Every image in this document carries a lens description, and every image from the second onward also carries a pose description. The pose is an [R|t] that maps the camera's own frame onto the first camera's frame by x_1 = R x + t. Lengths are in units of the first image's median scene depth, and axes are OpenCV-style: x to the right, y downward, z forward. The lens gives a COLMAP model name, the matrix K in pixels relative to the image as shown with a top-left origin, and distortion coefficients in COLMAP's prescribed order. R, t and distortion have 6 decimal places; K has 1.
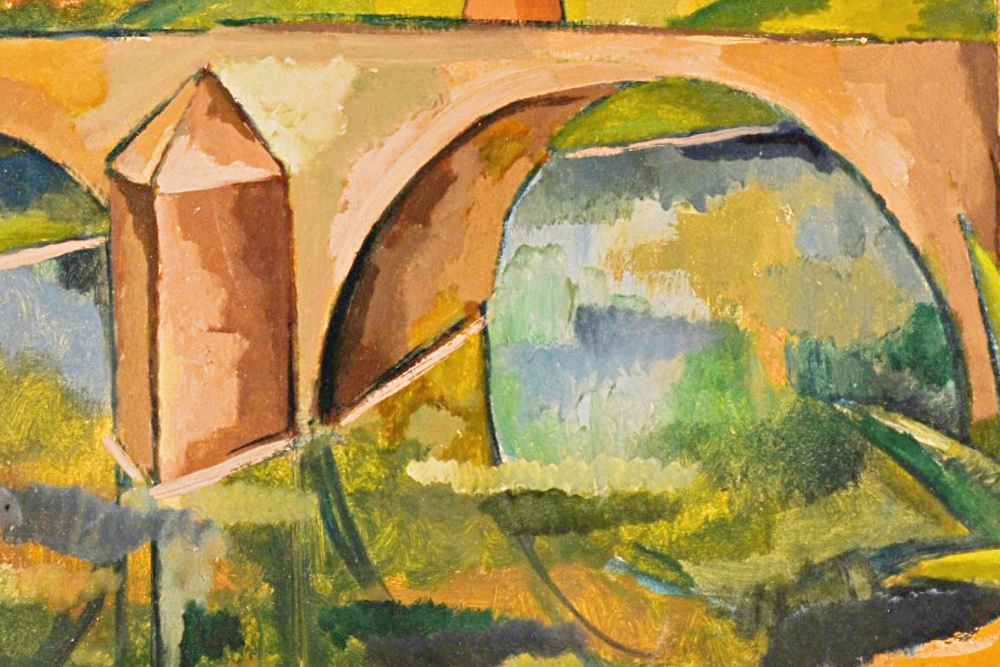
lens RADIAL K [[2811.8, 0, 499.8], [0, 2811.8, 333.8], [0, 0, 1]] dist [-0.061089, 0.000000]
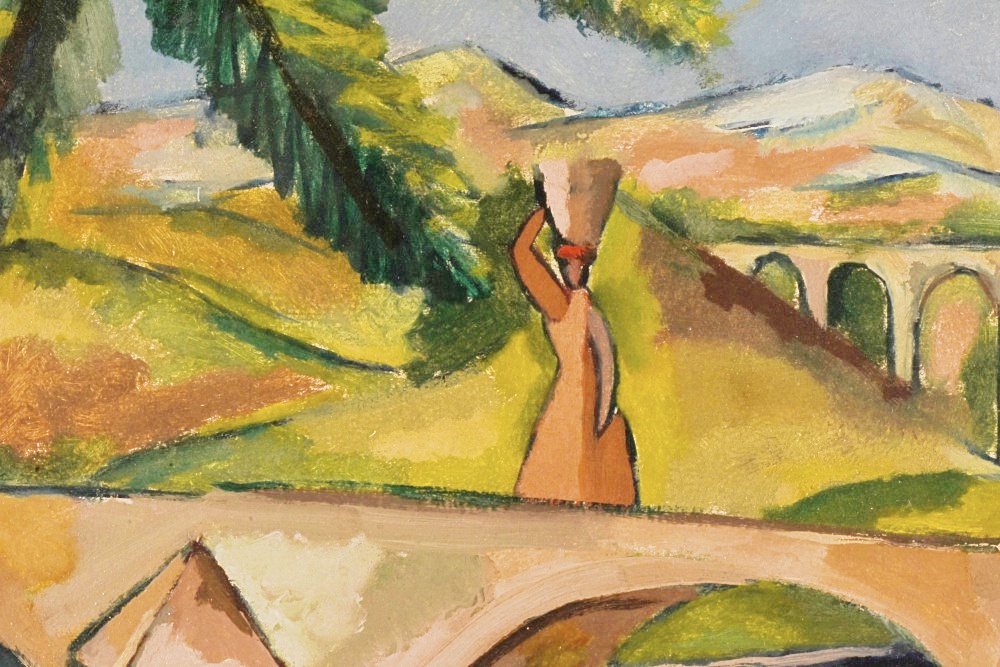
lens RADIAL K [[2811.8, 0, 499.7], [0, 2811.8, 332.7], [0, 0, 1]] dist [-0.061089, 0.000000]
pose [[0.998778, 0.047023, -0.015238, -0.006959], [-0.049099, 0.979401, -0.195866, 0.001738], [0.005714, 0.196375, 0.980512, 0.181203]]
